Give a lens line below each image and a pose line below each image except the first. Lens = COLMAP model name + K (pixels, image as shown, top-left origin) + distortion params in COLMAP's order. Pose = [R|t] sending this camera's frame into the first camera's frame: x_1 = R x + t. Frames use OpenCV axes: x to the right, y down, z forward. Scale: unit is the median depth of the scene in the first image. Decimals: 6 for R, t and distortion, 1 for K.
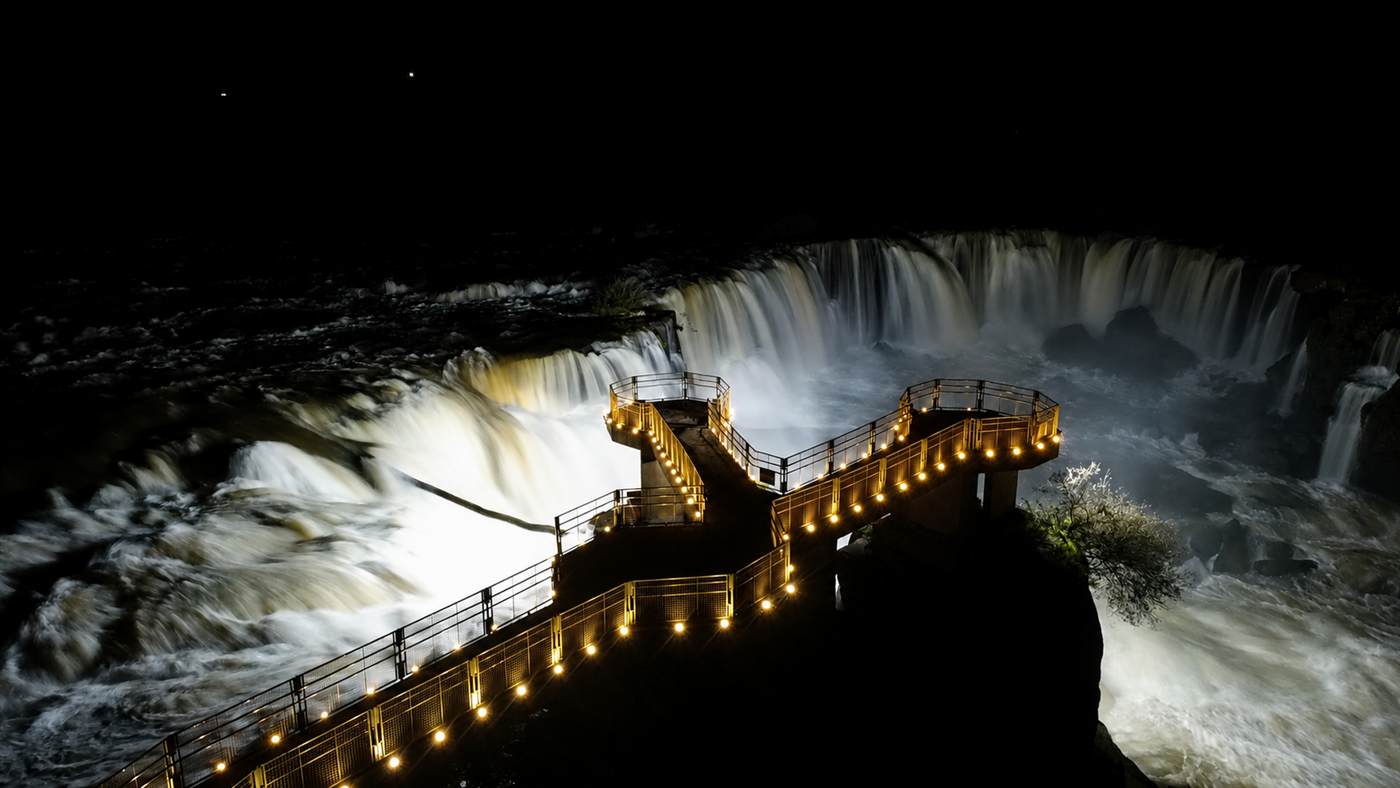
lens RADIAL K [[1093.3, 0, 700.0], [0, 1093.3, 394.0], [0, 0, 1]] dist [-0.001737, 0.002451]
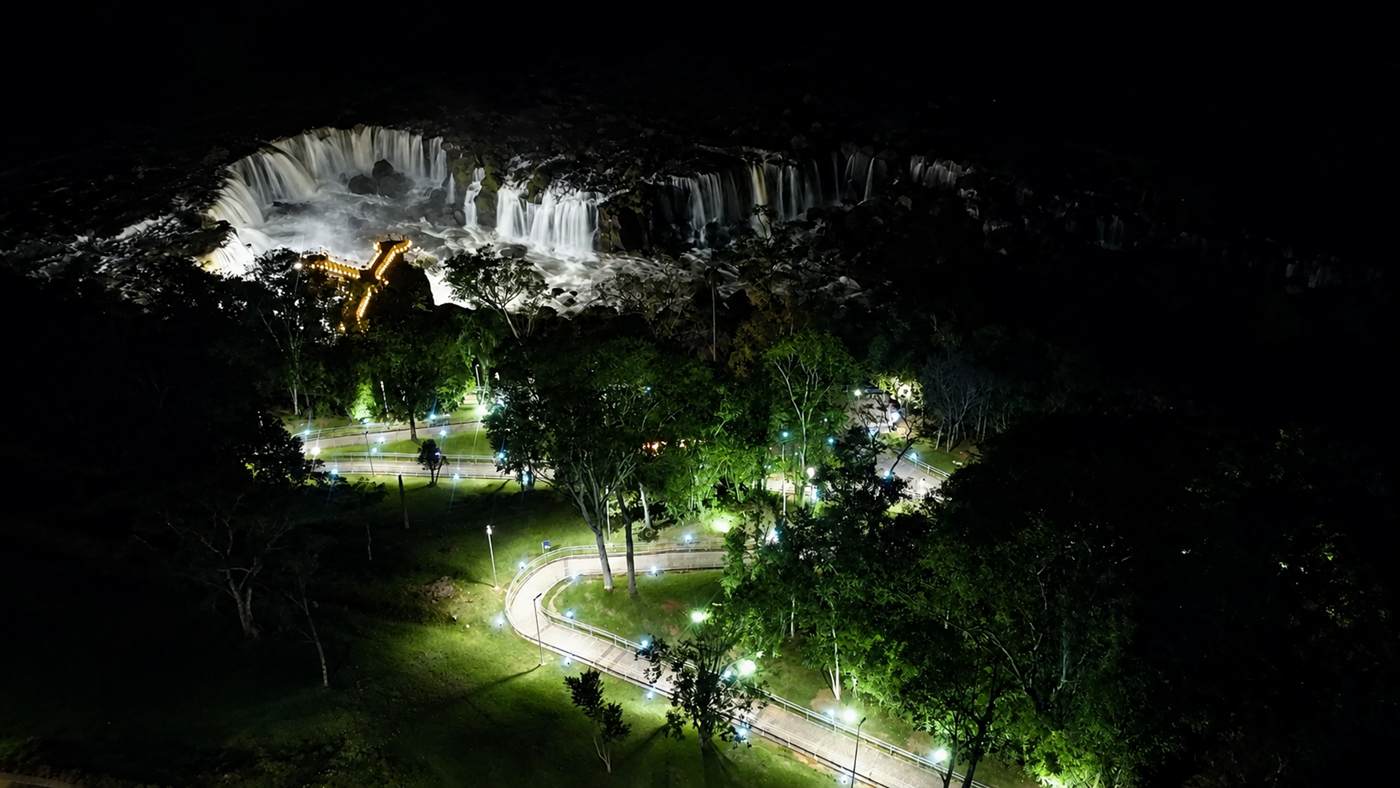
lens RADIAL K [[1093.3, 0, 700.0], [0, 1093.3, 394.0], [0, 0, 1]] dist [-0.001737, 0.002451]
pose [[0.745833, -0.332004, 0.577500, -0.586605], [0.187568, 0.936536, 0.296172, -0.178720], [-0.639180, -0.112574, 0.760773, -1.212266]]
